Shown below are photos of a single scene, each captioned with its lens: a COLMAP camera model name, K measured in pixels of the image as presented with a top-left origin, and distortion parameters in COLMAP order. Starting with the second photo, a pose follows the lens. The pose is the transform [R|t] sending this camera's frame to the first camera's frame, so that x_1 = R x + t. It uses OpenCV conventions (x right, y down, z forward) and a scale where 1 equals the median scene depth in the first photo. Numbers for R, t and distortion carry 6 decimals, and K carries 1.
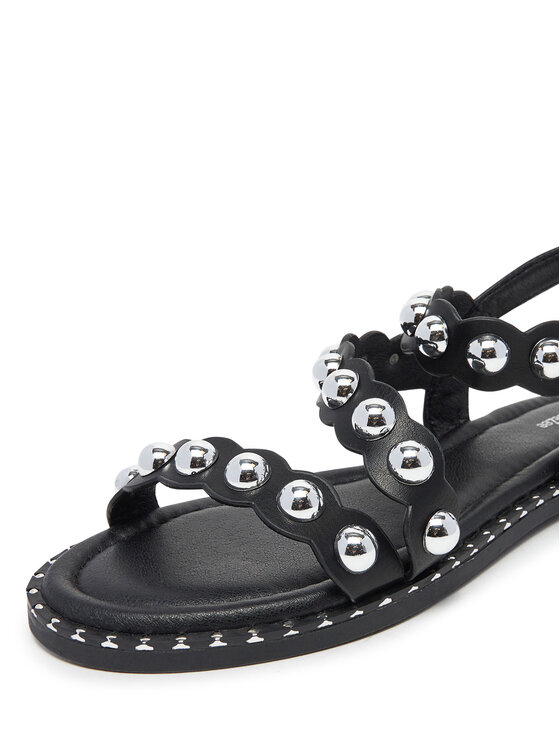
lens RADIAL K [[1162.0, 0, 280.0], [0, 1162.0, 373.0], [0, 0, 1]] dist [-1.504473, 15.273481]
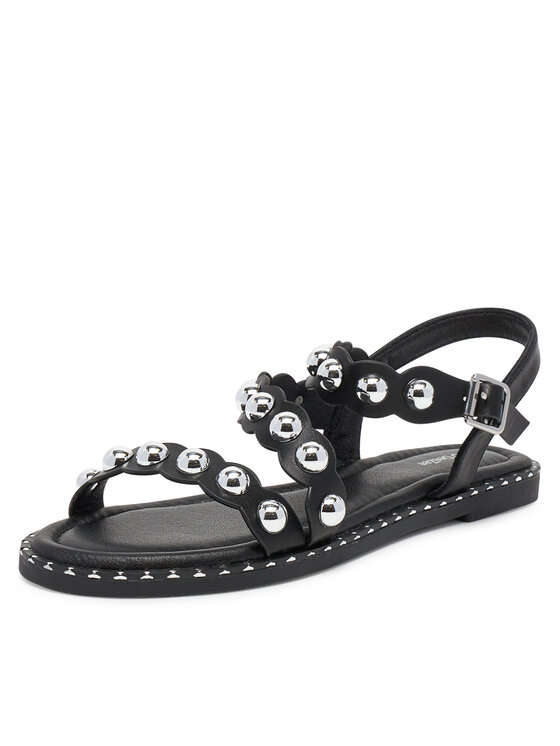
lens RADIAL K [[1398.8, 0, 280.0], [0, 1398.8, 373.0], [0, 0, 1]] dist [-0.007198, 0.005575]
pose [[0.994244, 0.046937, 0.096307, -0.089105], [-0.039870, 0.996458, -0.074041, 0.096338], [-0.099441, 0.069775, 0.992594, -0.672275]]
